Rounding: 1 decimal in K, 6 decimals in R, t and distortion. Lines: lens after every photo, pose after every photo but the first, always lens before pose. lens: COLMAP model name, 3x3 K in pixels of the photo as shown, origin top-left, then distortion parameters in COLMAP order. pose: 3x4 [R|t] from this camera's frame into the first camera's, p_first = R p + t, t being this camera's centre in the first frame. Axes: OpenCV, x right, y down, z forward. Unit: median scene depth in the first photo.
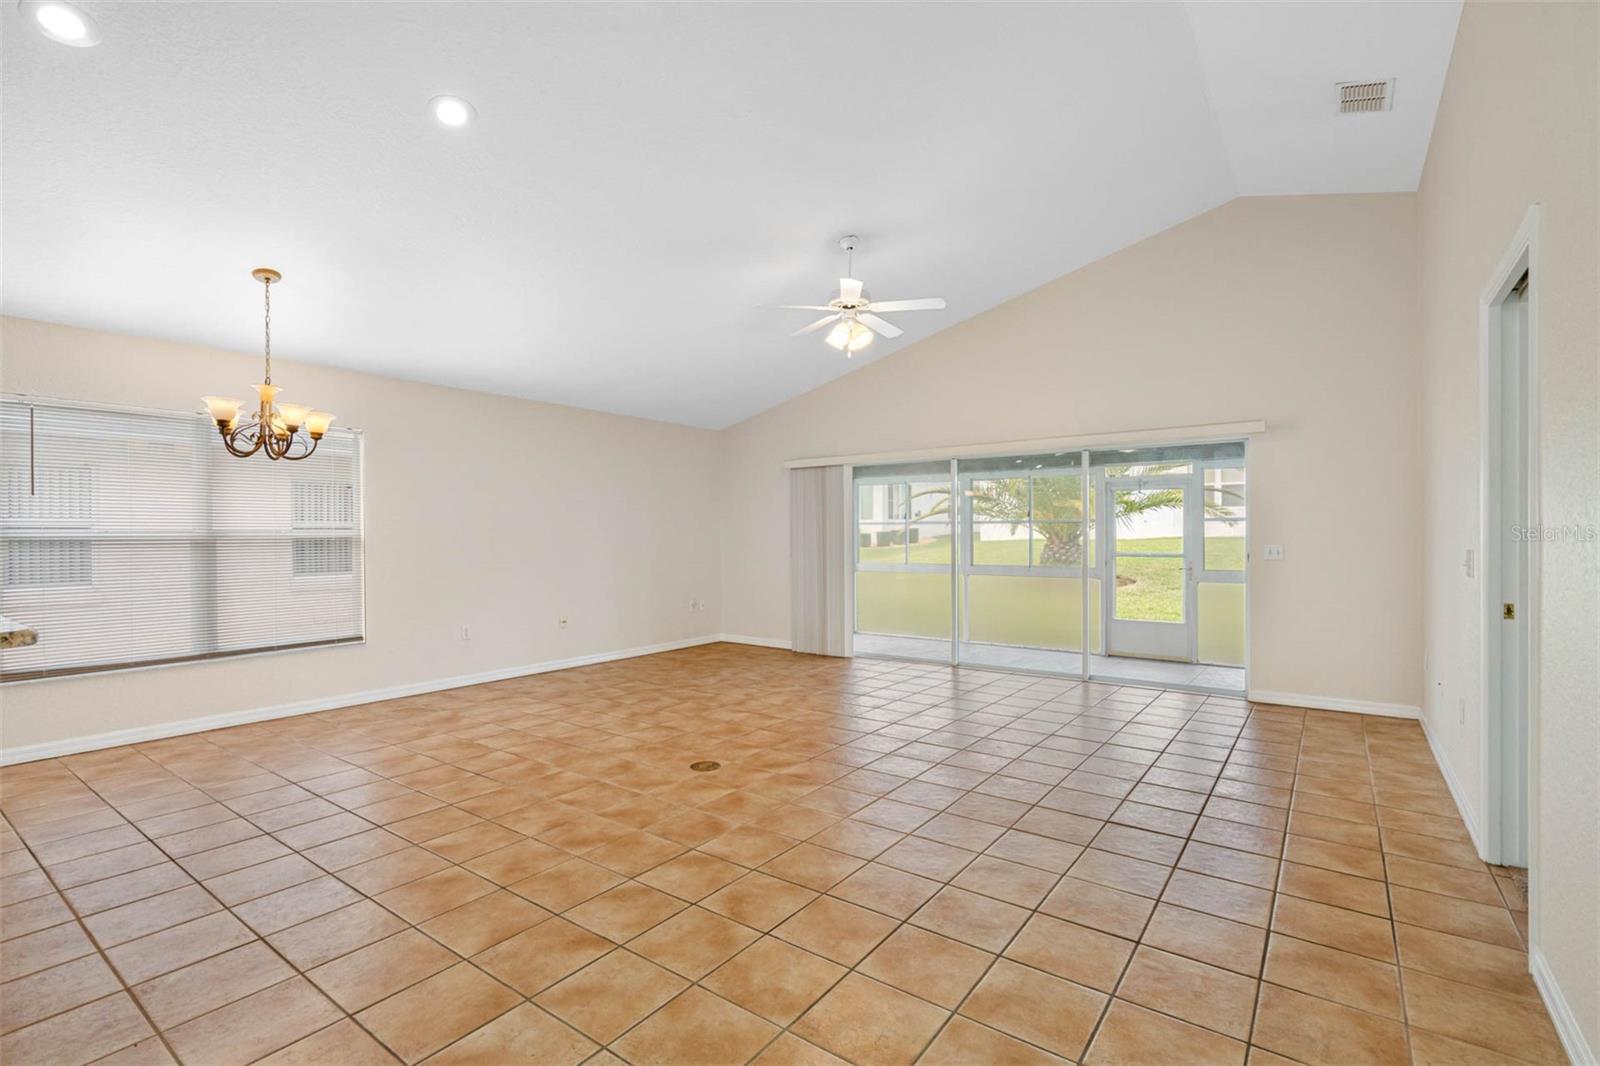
lens RADIAL K [[728.5, 0, 800.0], [0, 728.5, 533.0], [0, 0, 1]] dist [0.015378, -0.000222]
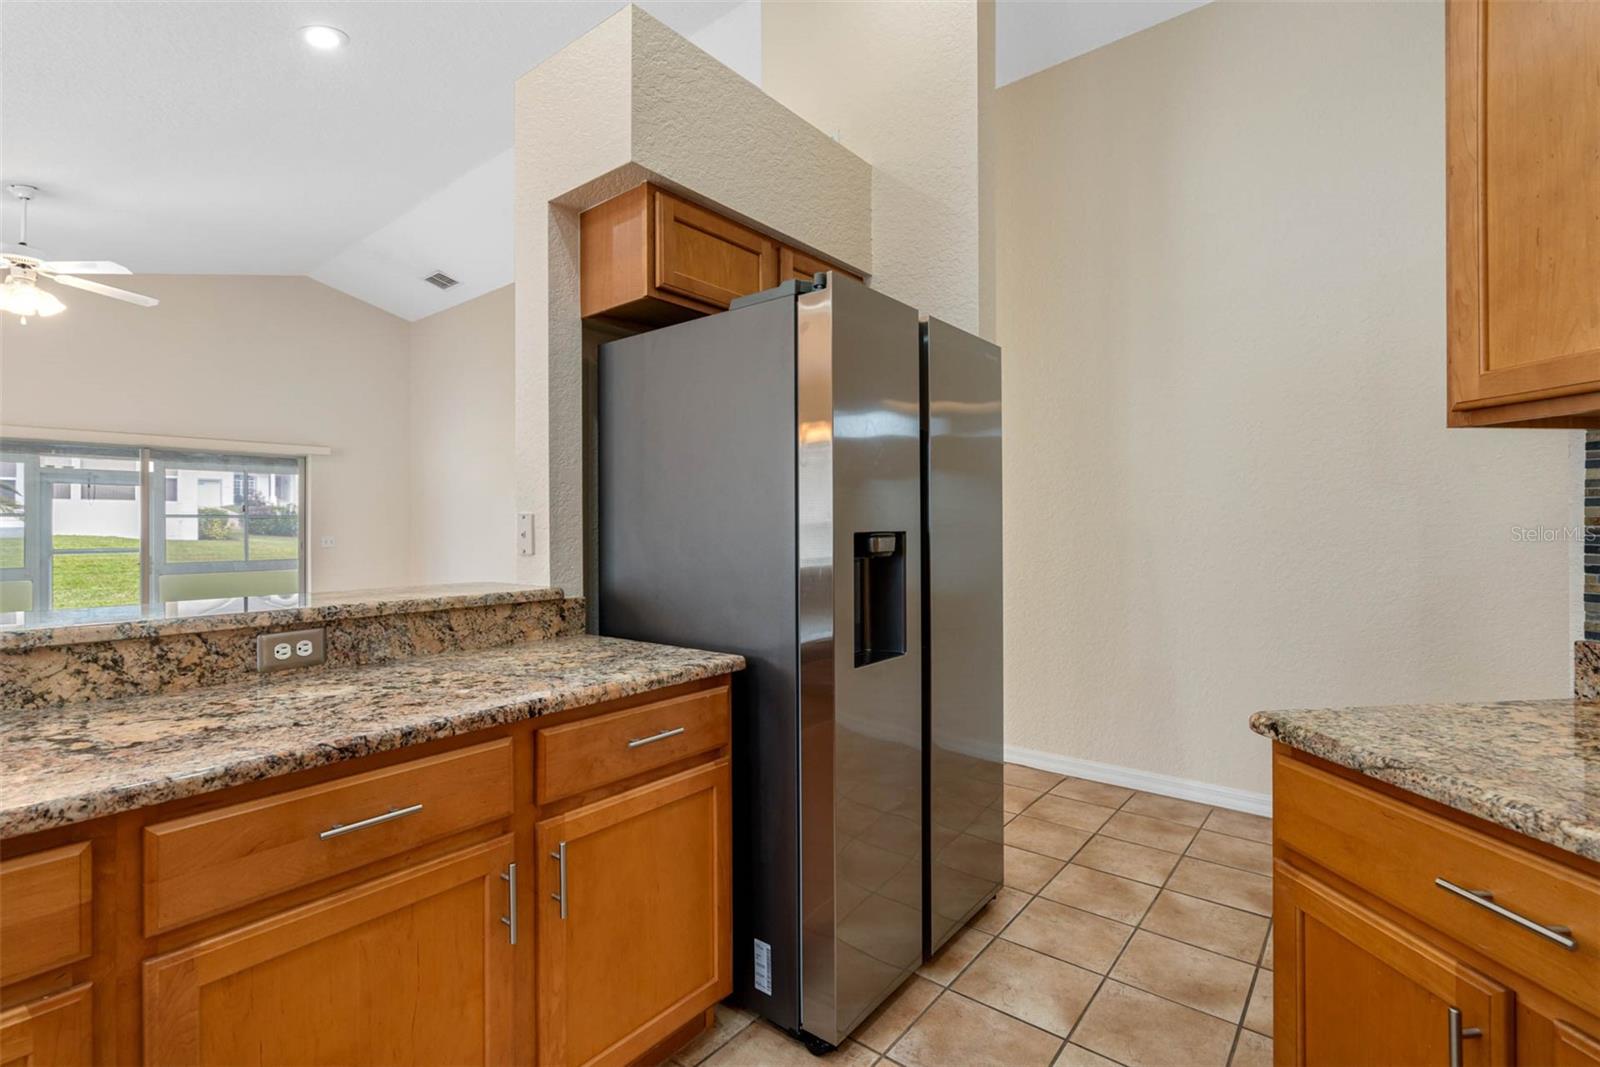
lens RADIAL K [[728.5, 0, 800.0], [0, 728.5, 533.5], [0, 0, 1]] dist [0.015378, -0.000222]
pose [[0.042179, -0.000547, 0.999110, -0.700138], [0.006401, 0.999979, 0.000277, 0.015683], [-0.999090, 0.006383, 0.042182, 0.050257]]
